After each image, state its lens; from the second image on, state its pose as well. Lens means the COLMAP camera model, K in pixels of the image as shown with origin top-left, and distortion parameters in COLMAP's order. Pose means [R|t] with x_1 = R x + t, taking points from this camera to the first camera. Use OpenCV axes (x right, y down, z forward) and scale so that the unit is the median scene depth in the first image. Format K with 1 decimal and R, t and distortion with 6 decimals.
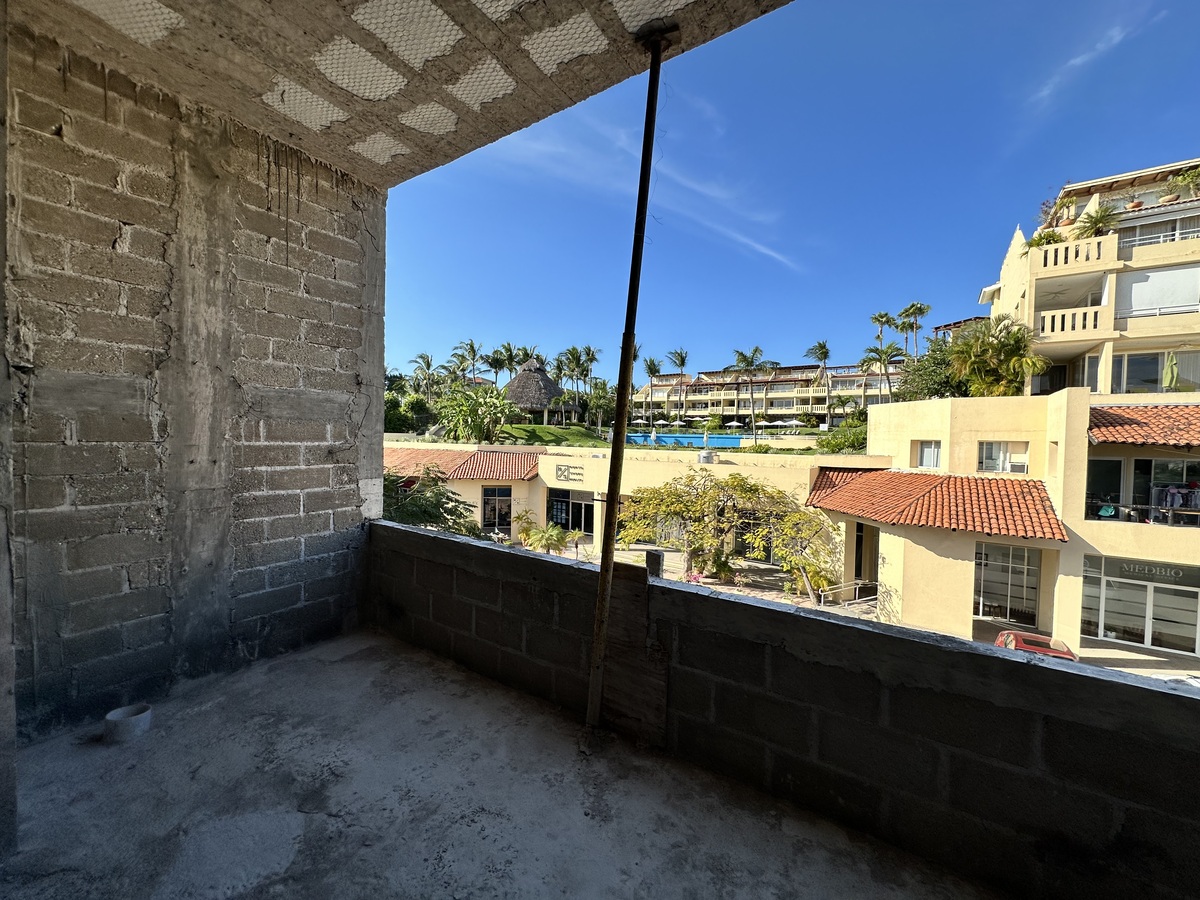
lens RADIAL K [[478.9, 0, 599.6], [0, 478.9, 451.5], [0, 0, 1]] dist [-0.002044, 0.000329]
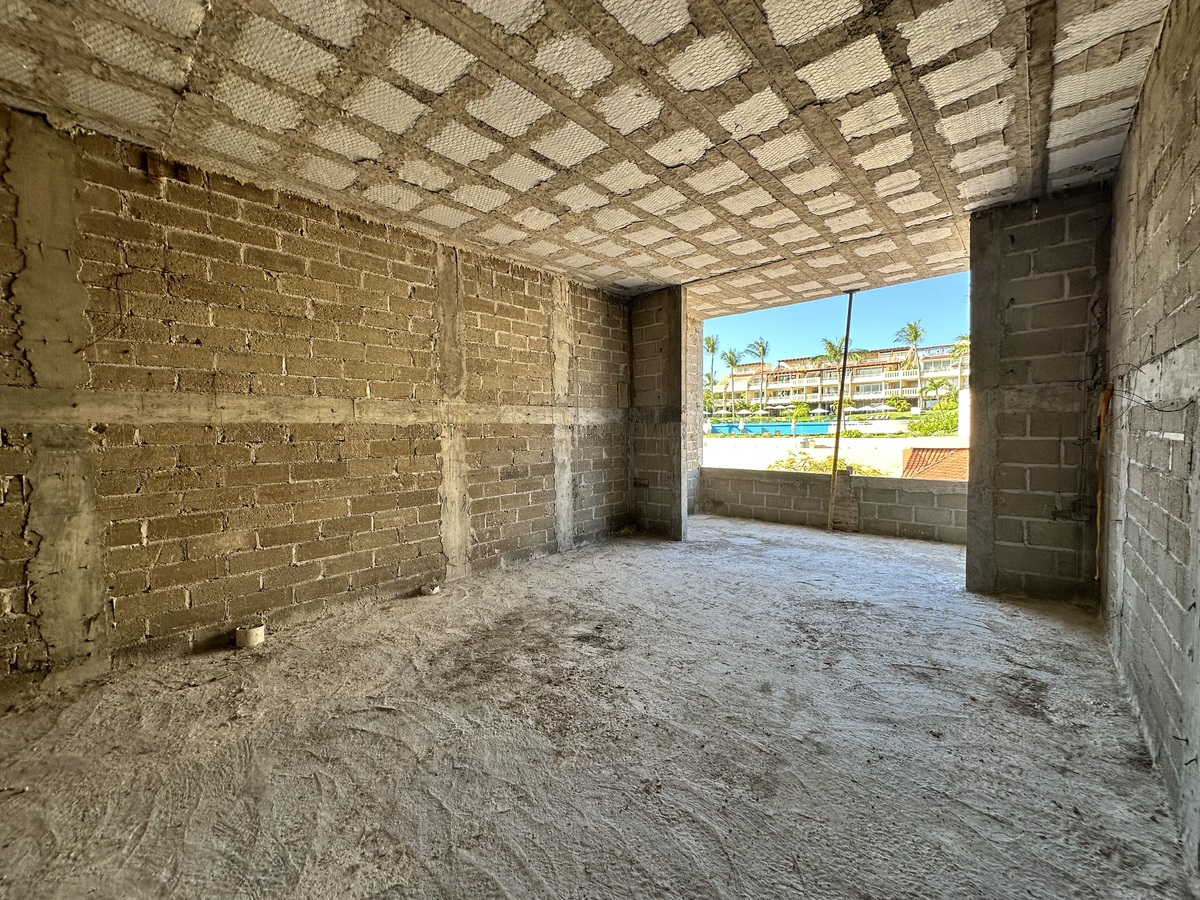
lens RADIAL K [[478.9, 0, 600.8], [0, 478.9, 450.0], [0, 0, 1]] dist [-0.002044, 0.000329]
pose [[0.989089, -0.026459, -0.144921, -0.026975], [0.028220, 0.999551, 0.010108, 0.001391], [0.144588, -0.014087, 0.989392, -0.058111]]
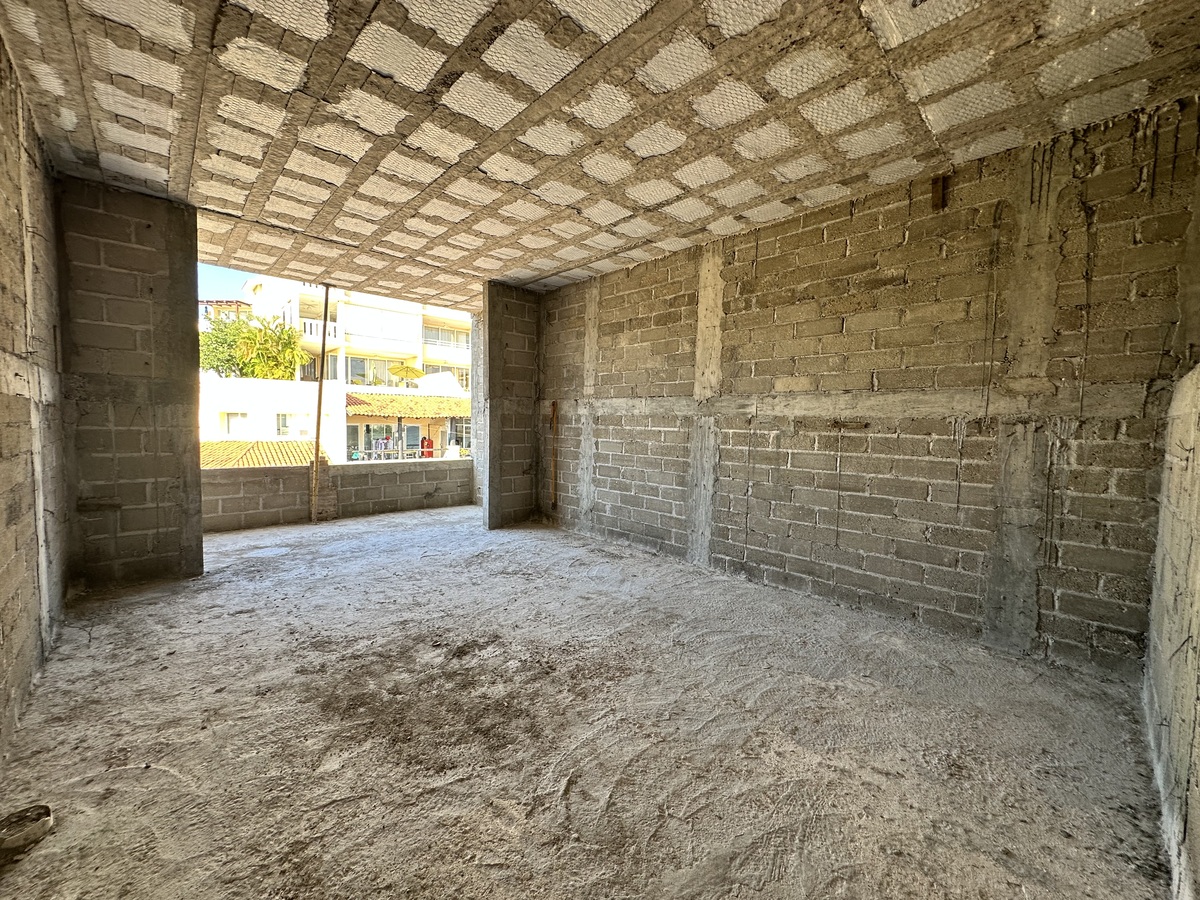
lens RADIAL K [[478.9, 0, 600.4], [0, 478.9, 449.7], [0, 0, 1]] dist [-0.002044, 0.000329]
pose [[0.219488, -0.070523, 0.973063, -0.067273], [0.013919, 0.997509, 0.069155, -0.000040], [-0.975516, -0.001635, 0.219923, -0.036328]]
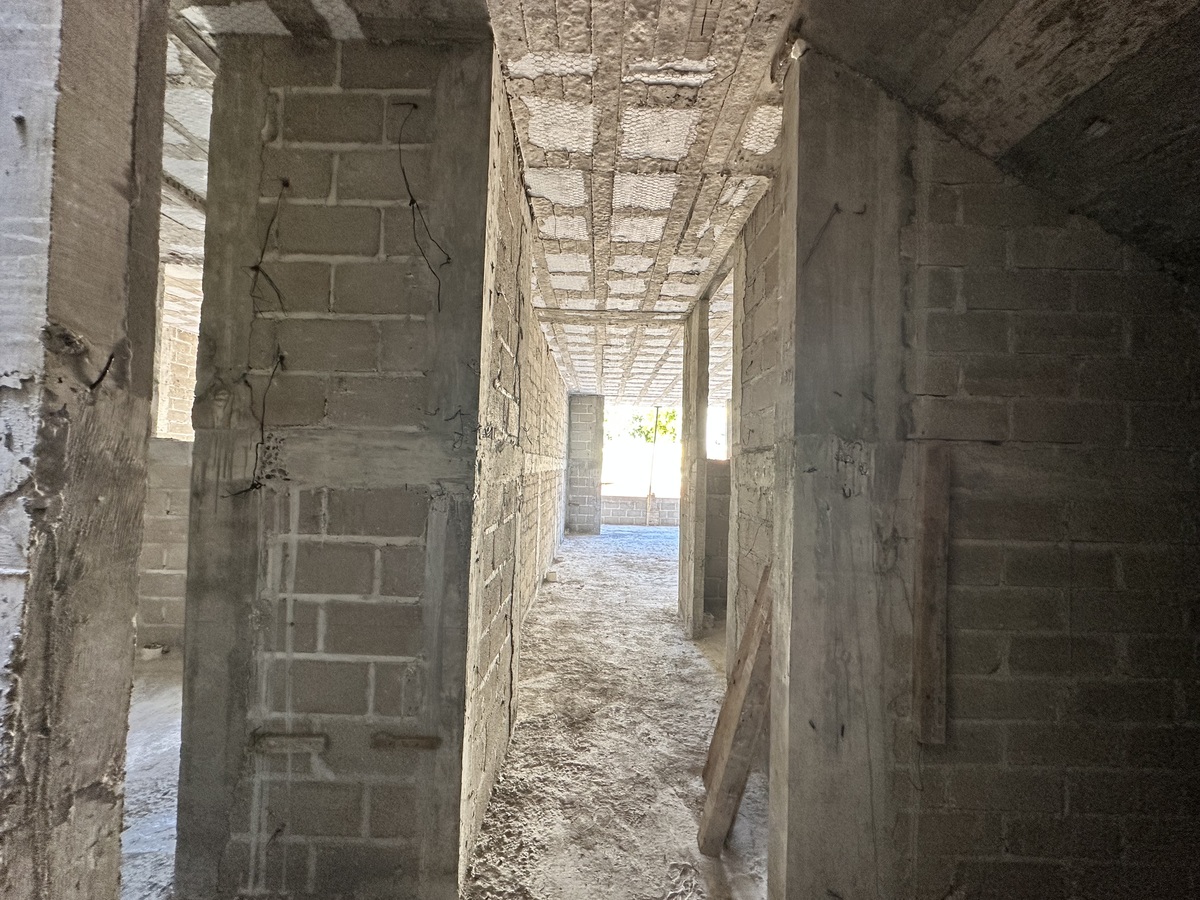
lens RADIAL K [[478.9, 0, 603.1], [0, 478.9, 448.4], [0, 0, 1]] dist [-0.002044, 0.000329]
pose [[0.826449, 0.022795, 0.562550, -0.103024], [0.004955, 0.998847, -0.047753, -0.001184], [-0.562990, 0.042253, 0.825383, -0.096123]]
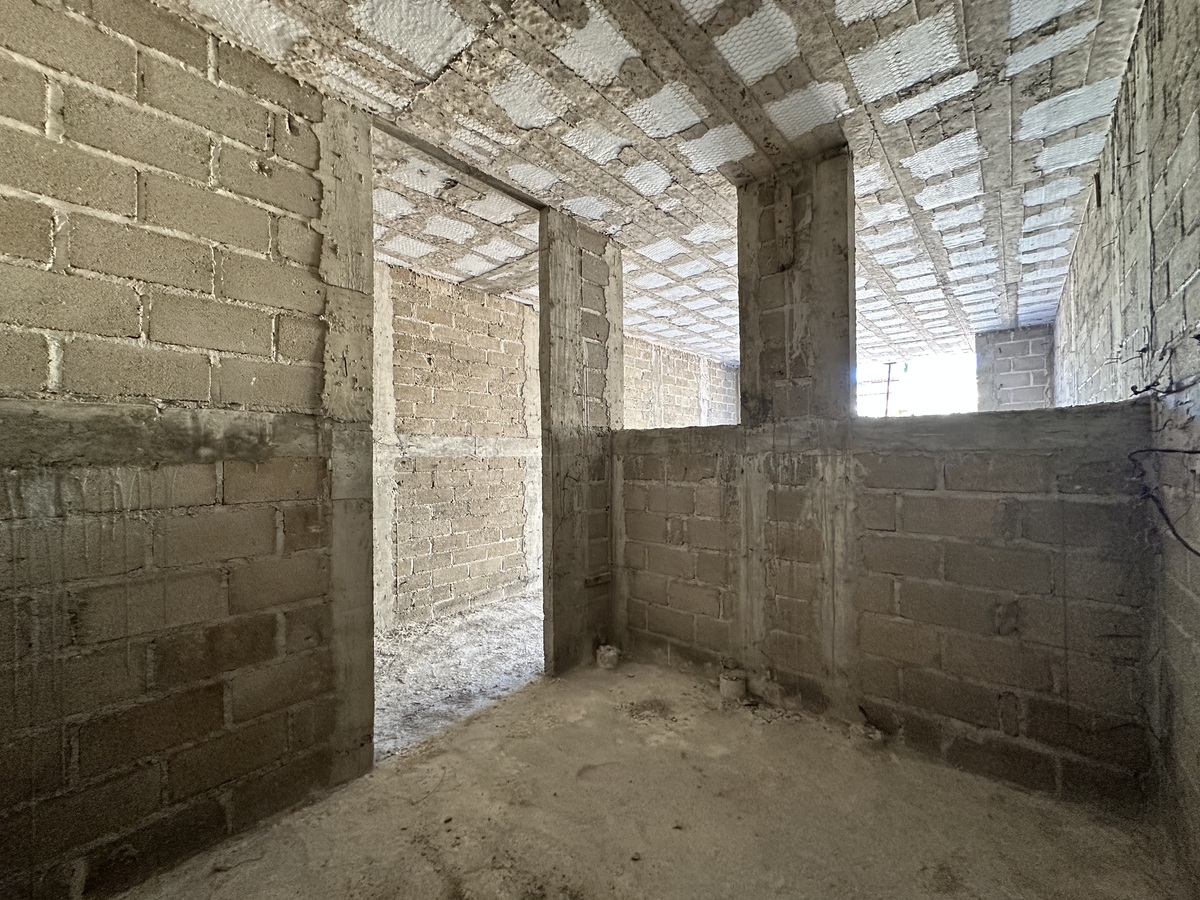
lens RADIAL K [[478.9, 0, 600.8], [0, 478.9, 450.0], [0, 0, 1]] dist [-0.002044, 0.000329]
pose [[0.991322, -0.030635, -0.127839, -0.051732], [0.025461, 0.998797, -0.041909, 0.000982], [0.128969, 0.038290, 0.990909, -0.095802]]
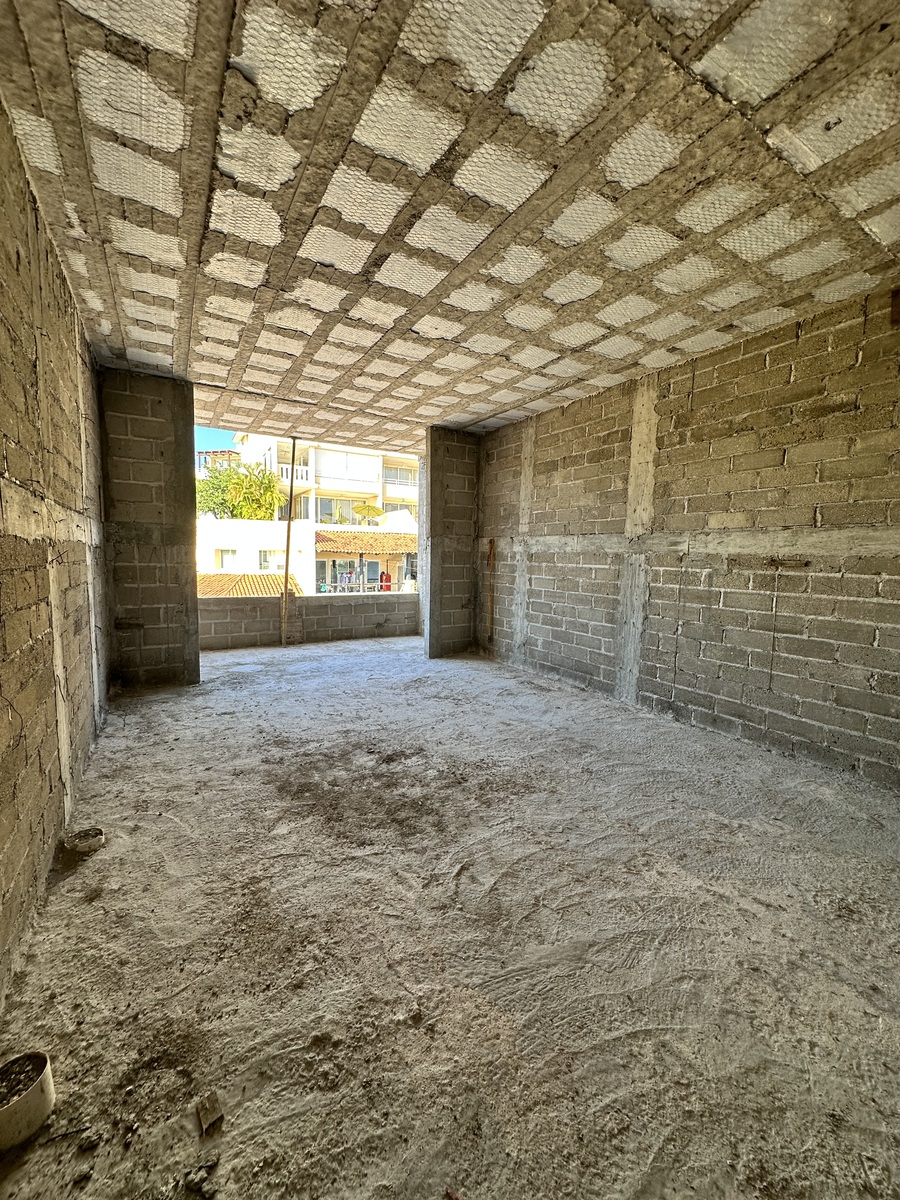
lens RADIAL K [[478.9, 0, 450.4], [0, 478.9, 601.0], [0, 0, 1]] dist [-0.002044, 0.000329]
pose [[0.425827, -0.096807, 0.899611, -0.069710], [0.016371, 0.994921, 0.099315, -0.000331], [-0.904656, -0.027563, 0.425250, -0.040532]]
